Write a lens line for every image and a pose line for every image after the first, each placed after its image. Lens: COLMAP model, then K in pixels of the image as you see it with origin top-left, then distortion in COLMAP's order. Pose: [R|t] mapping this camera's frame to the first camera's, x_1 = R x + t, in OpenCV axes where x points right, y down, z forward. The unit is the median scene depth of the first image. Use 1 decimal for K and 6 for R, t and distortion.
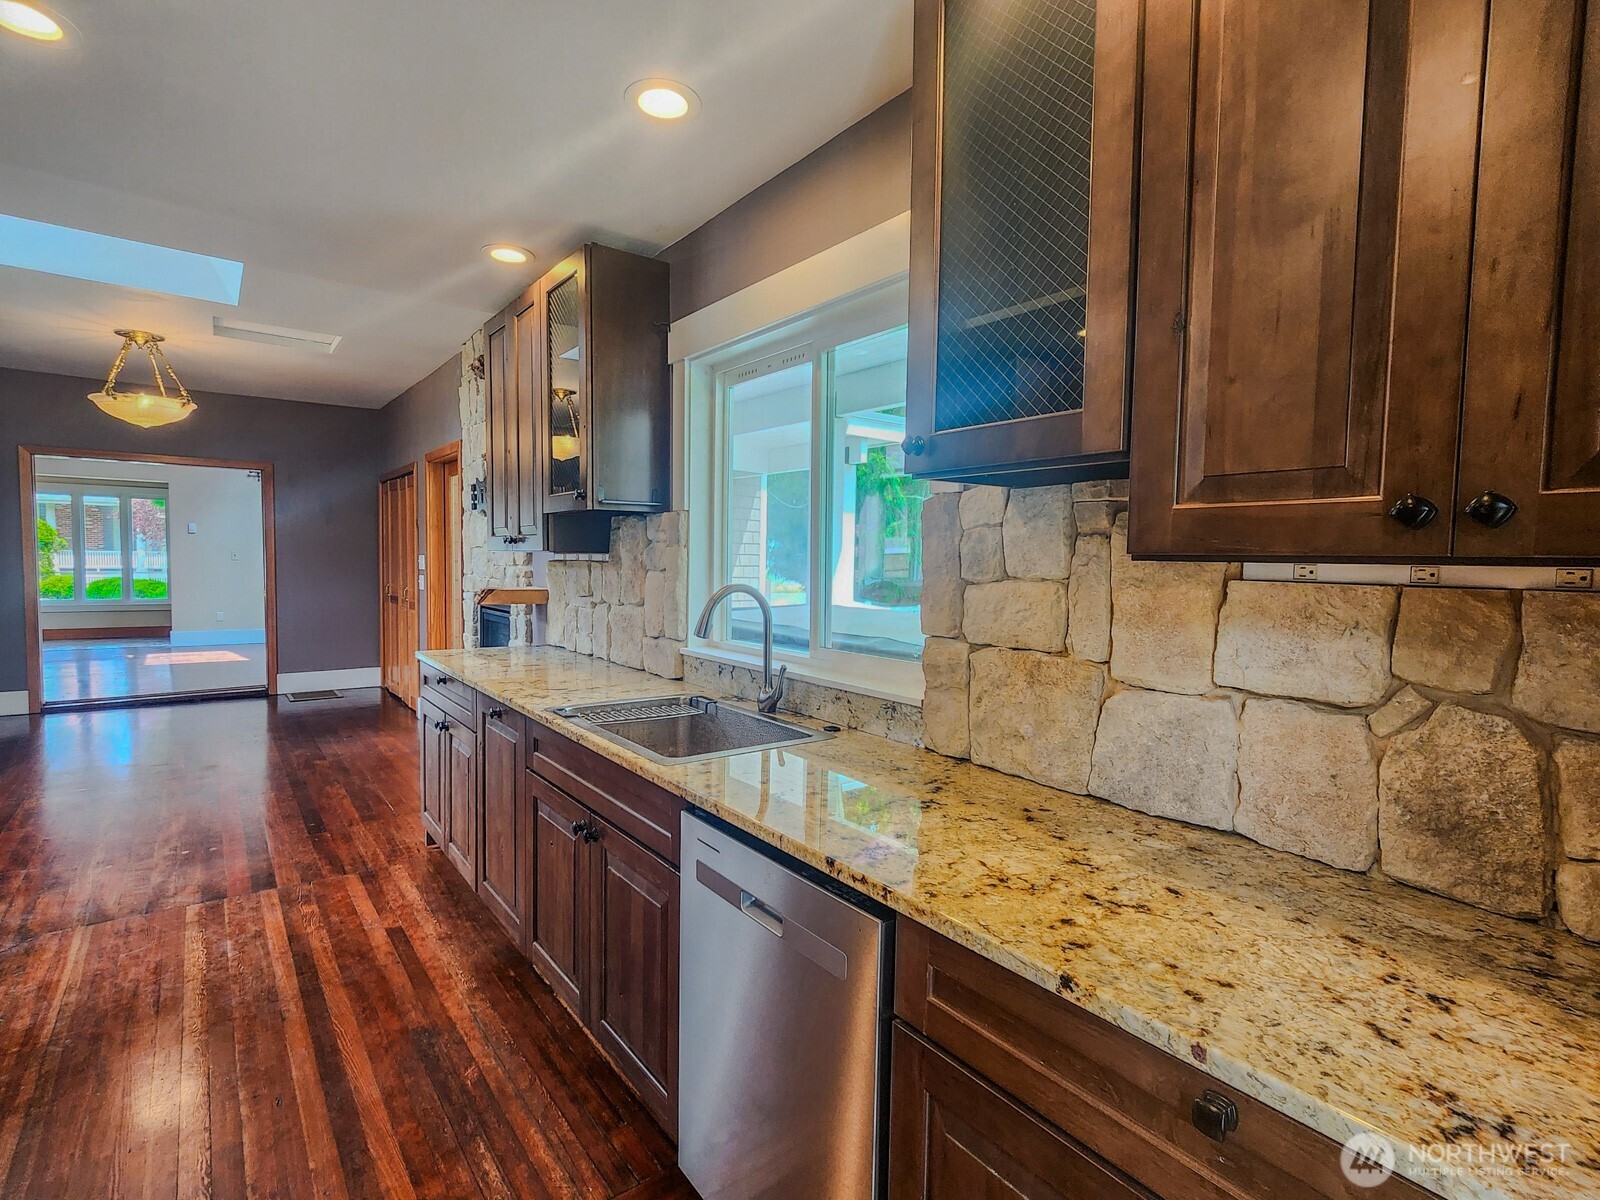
lens RADIAL K [[794.7, 0, 804.6], [0, 794.7, 602.8], [0, 0, 1]] dist [-0.004561, 0.001812]
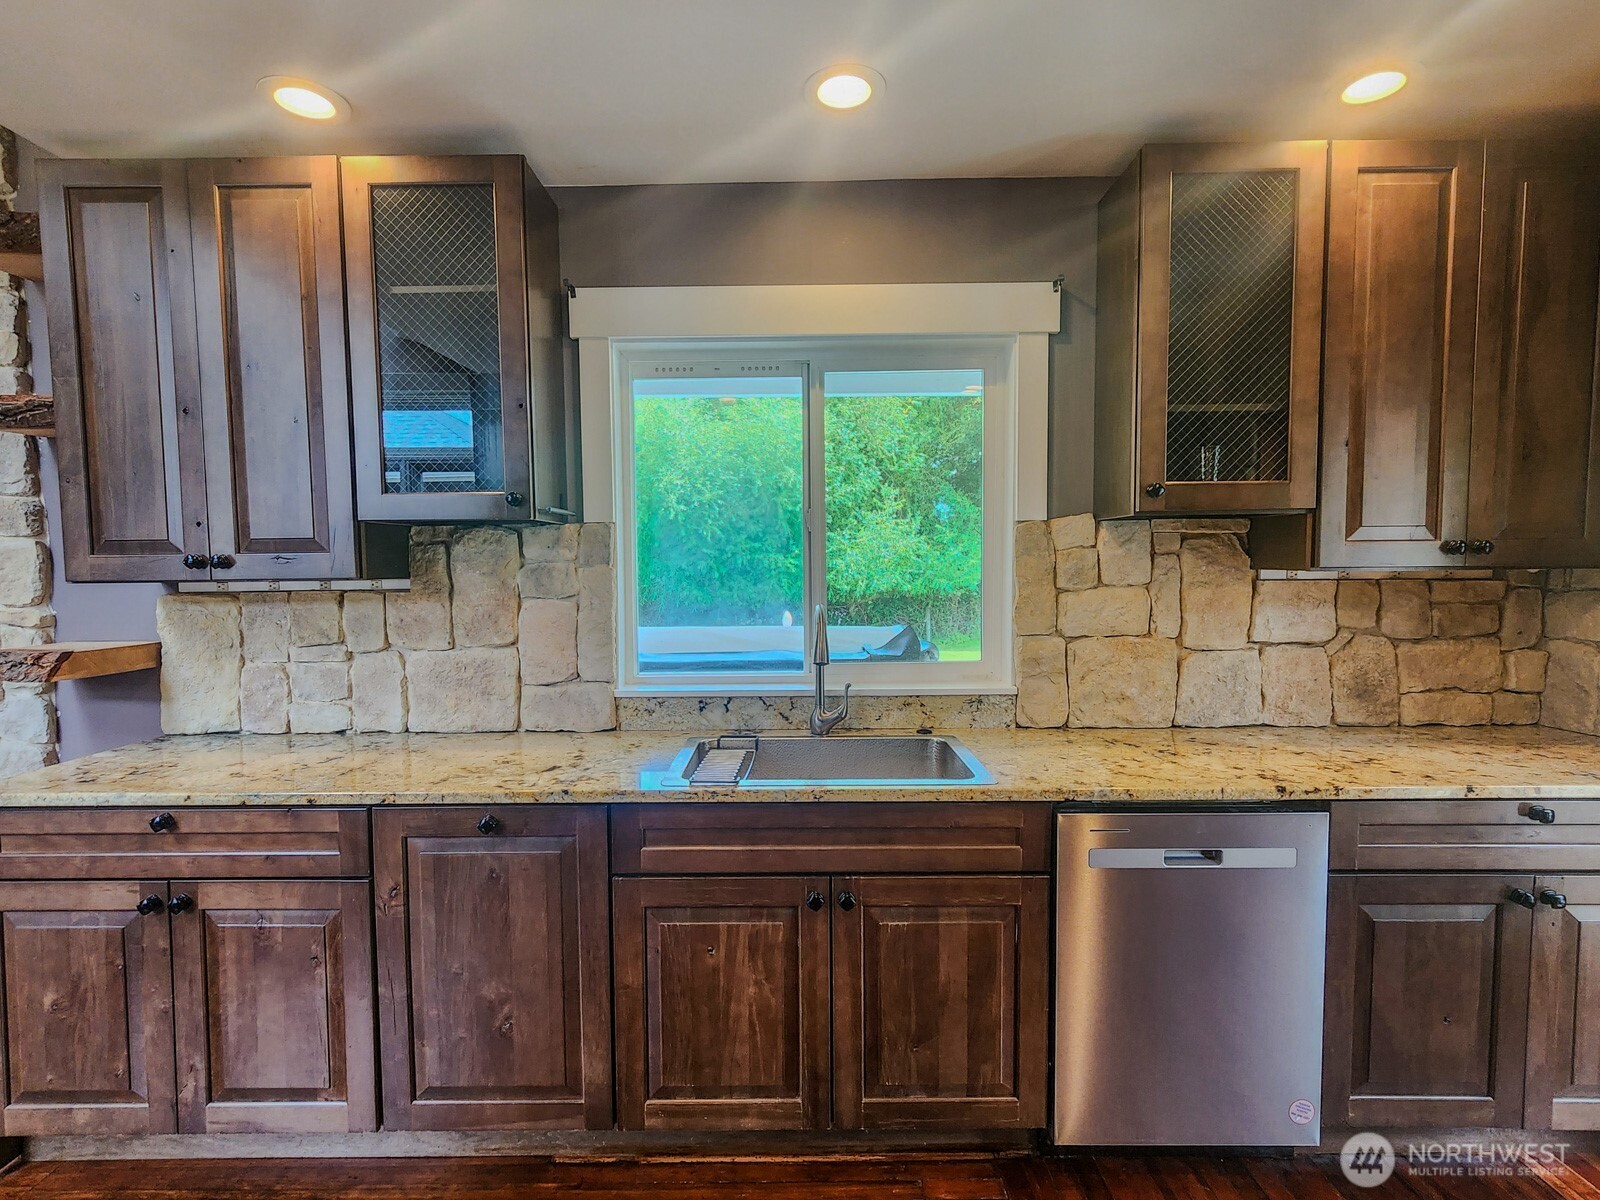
lens RADIAL K [[794.7, 0, 800.0], [0, 794.7, 603.8], [0, 0, 1]] dist [-0.004561, 0.001812]
pose [[0.603055, -0.063791, 0.795145, -1.255165], [0.065128, 0.997407, 0.030624, -0.082736], [-0.795036, 0.033319, 0.605646, 0.640229]]
